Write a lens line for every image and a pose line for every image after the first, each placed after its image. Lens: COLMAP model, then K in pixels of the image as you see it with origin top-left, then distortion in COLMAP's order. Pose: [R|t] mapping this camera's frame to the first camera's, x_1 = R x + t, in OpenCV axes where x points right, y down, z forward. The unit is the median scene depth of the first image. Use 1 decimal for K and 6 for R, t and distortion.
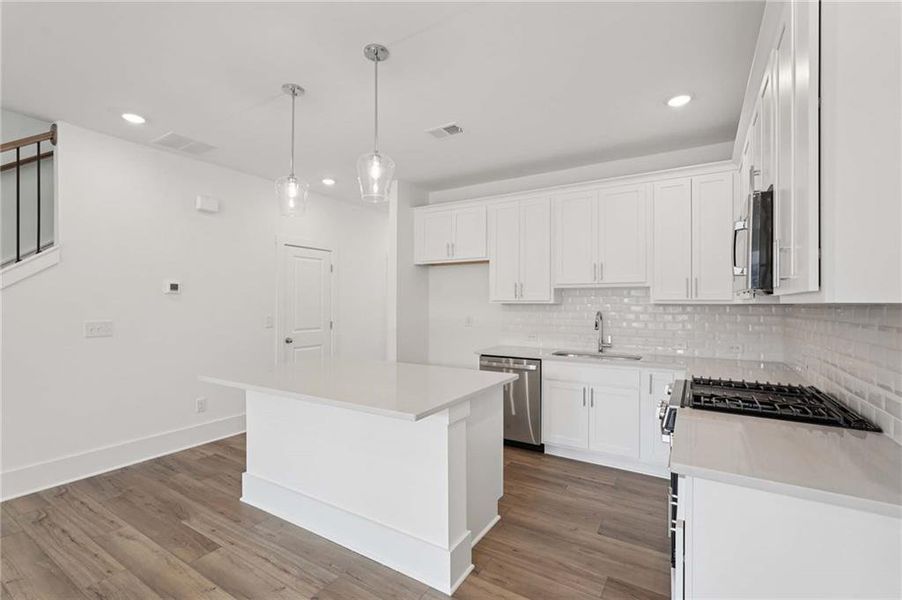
lens RADIAL K [[402.7, 0, 446.3], [0, 402.7, 295.9], [0, 0, 1]] dist [-0.013757, 0.007637]
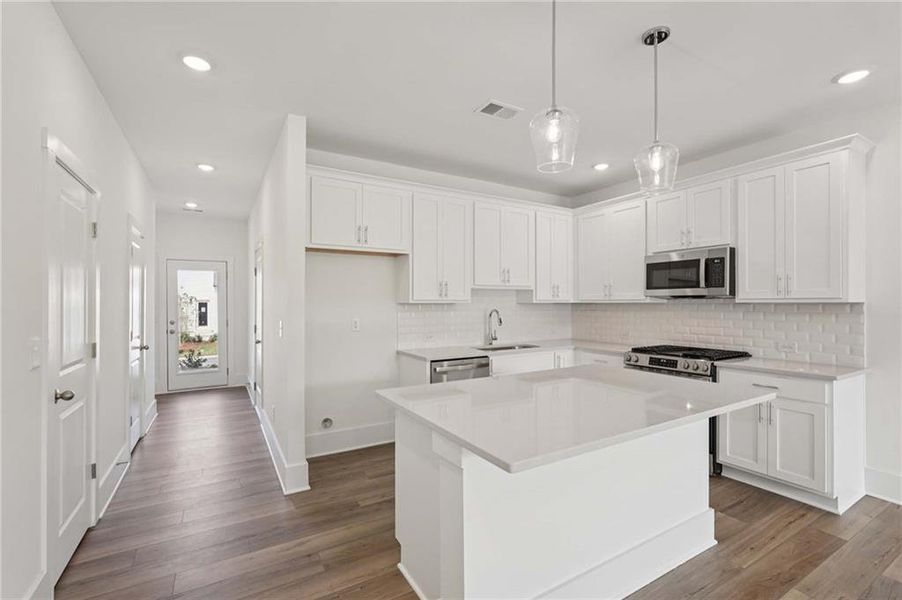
lens RADIAL K [[402.7, 0, 450.8], [0, 402.7, 300.2], [0, 0, 1]] dist [-0.013757, 0.007637]
pose [[0.461368, 0.003246, 0.887203, -0.740658], [-0.014350, 0.999890, 0.003804, 0.008783], [-0.887093, -0.014487, 0.461364, 0.596439]]
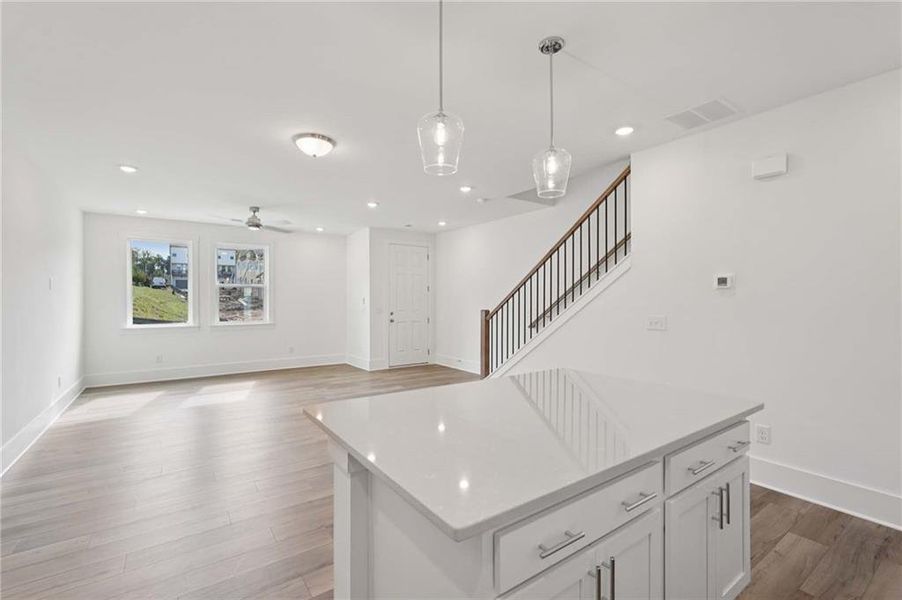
lens RADIAL K [[402.7, 0, 450.8], [0, 402.7, 300.8], [0, 0, 1]] dist [-0.013757, 0.007637]
pose [[-0.381426, 0.002743, -0.924395, 0.336306], [0.017208, 0.999843, -0.004133, 0.013008], [0.924239, -0.017483, -0.381414, 0.797192]]
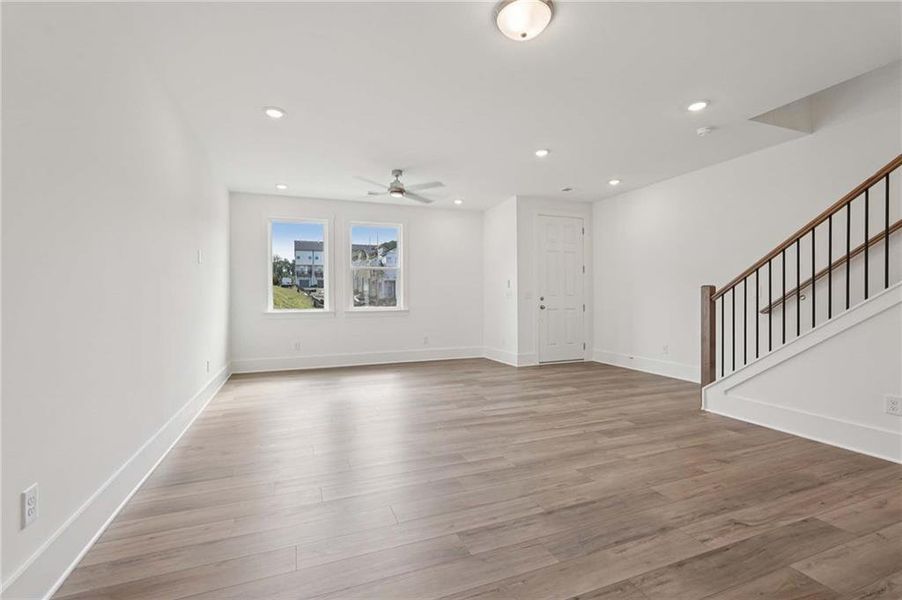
lens RADIAL K [[402.7, 0, 448.1], [0, 402.7, 298.2], [0, 0, 1]] dist [-0.013757, 0.007637]
pose [[-0.594307, 0.003548, -0.804230, 0.153732], [0.020126, 0.999743, -0.010462, 0.074686], [0.803986, -0.022404, -0.594226, 0.408141]]
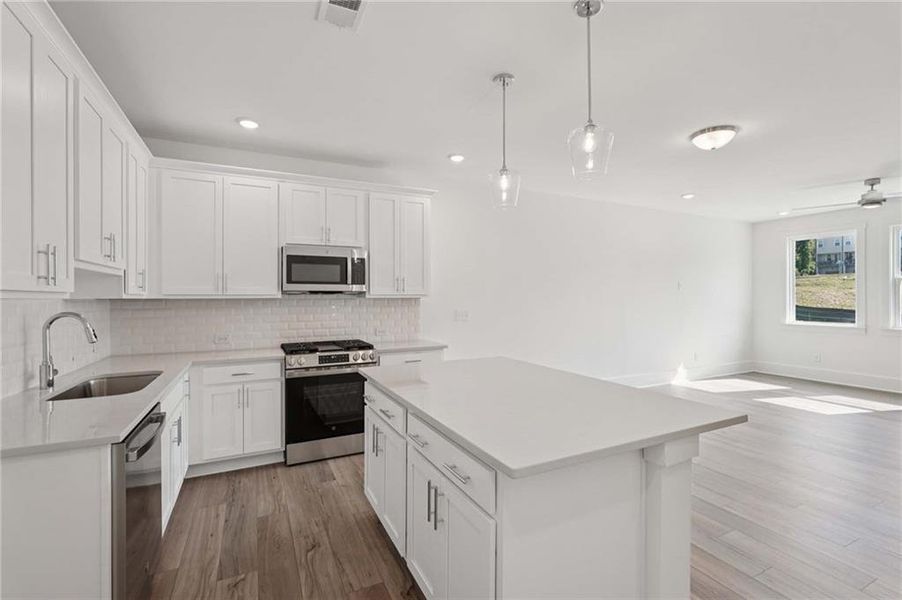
lens RADIAL K [[402.7, 0, 448.4], [0, 402.7, 298.6], [0, 0, 1]] dist [-0.013757, 0.007637]
pose [[-0.851697, -0.001041, 0.524034, -0.385921], [-0.008520, 0.999893, -0.011860, 0.021120], [-0.523966, -0.014566, -0.851615, 1.244804]]
